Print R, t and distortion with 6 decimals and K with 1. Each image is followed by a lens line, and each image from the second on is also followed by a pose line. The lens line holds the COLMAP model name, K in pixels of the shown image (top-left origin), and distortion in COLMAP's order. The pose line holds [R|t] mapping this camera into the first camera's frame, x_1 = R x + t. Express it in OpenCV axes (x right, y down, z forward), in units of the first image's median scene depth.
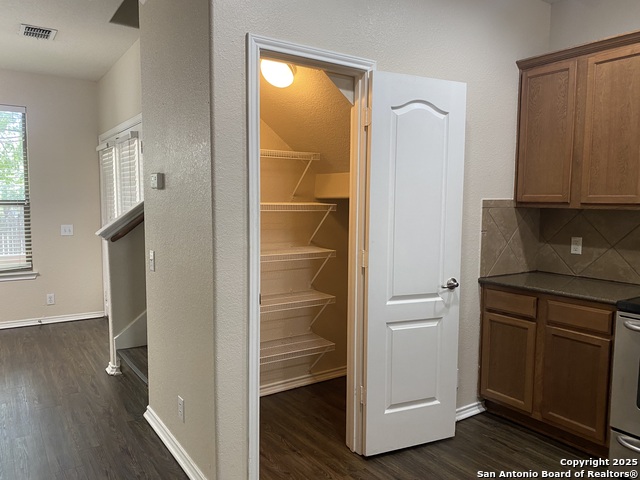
lens RADIAL K [[495.9, 0, 321.6], [0, 495.9, 242.2], [0, 0, 1]] dist [0.046615, -0.049580]
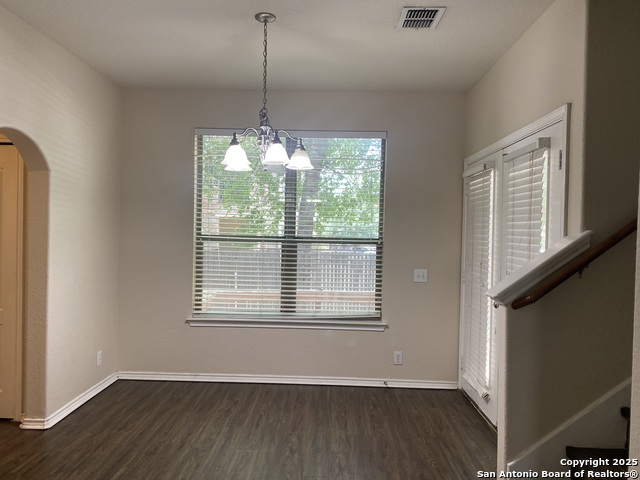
lens RADIAL K [[495.9, 0, 321.6], [0, 495.9, 242.2], [0, 0, 1]] dist [0.046615, -0.049580]
pose [[0.823043, 0.023947, -0.567475, -0.319132], [-0.066618, 0.996285, -0.054578, -0.041637], [0.564059, 0.082725, 0.821580, 0.412338]]
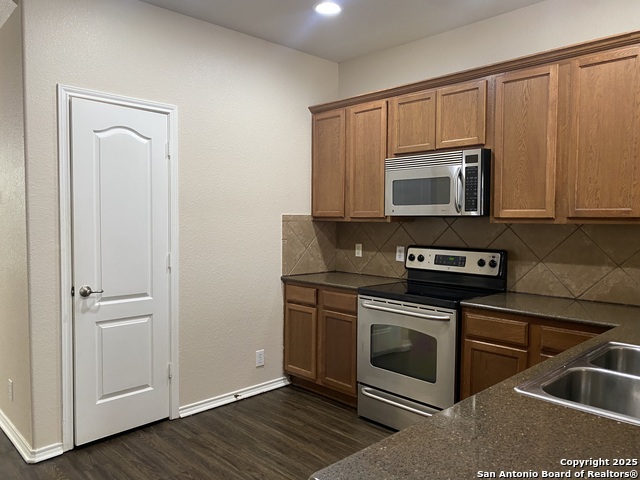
lens RADIAL K [[490.5, 0, 307.7], [0, 490.5, 241.5], [0, 0, 1]] dist [0.128462, -0.153228]
pose [[0.987390, -0.008106, 0.158101, 0.183419], [0.013983, 0.999251, -0.036094, 0.029110], [-0.157690, 0.037850, 0.986763, -0.240657]]
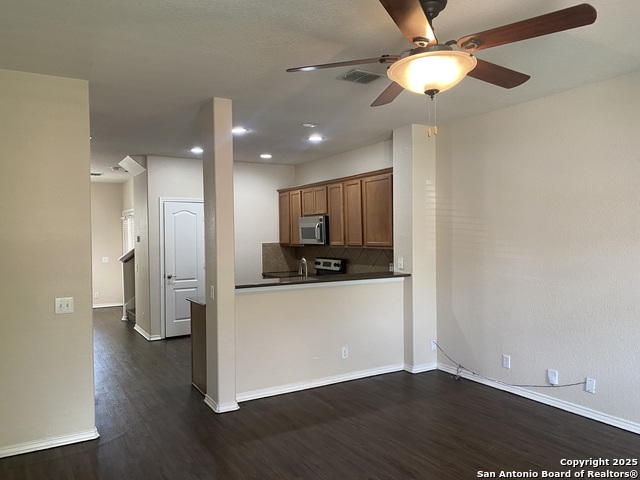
lens RADIAL K [[495.9, 0, 321.6], [0, 495.9, 242.2], [0, 0, 1]] dist [0.046615, -0.049580]
pose [[0.998250, -0.016807, -0.056698, 0.766266], [0.012840, 0.997491, -0.069618, 0.093954], [0.057726, 0.068768, 0.995961, -1.545355]]
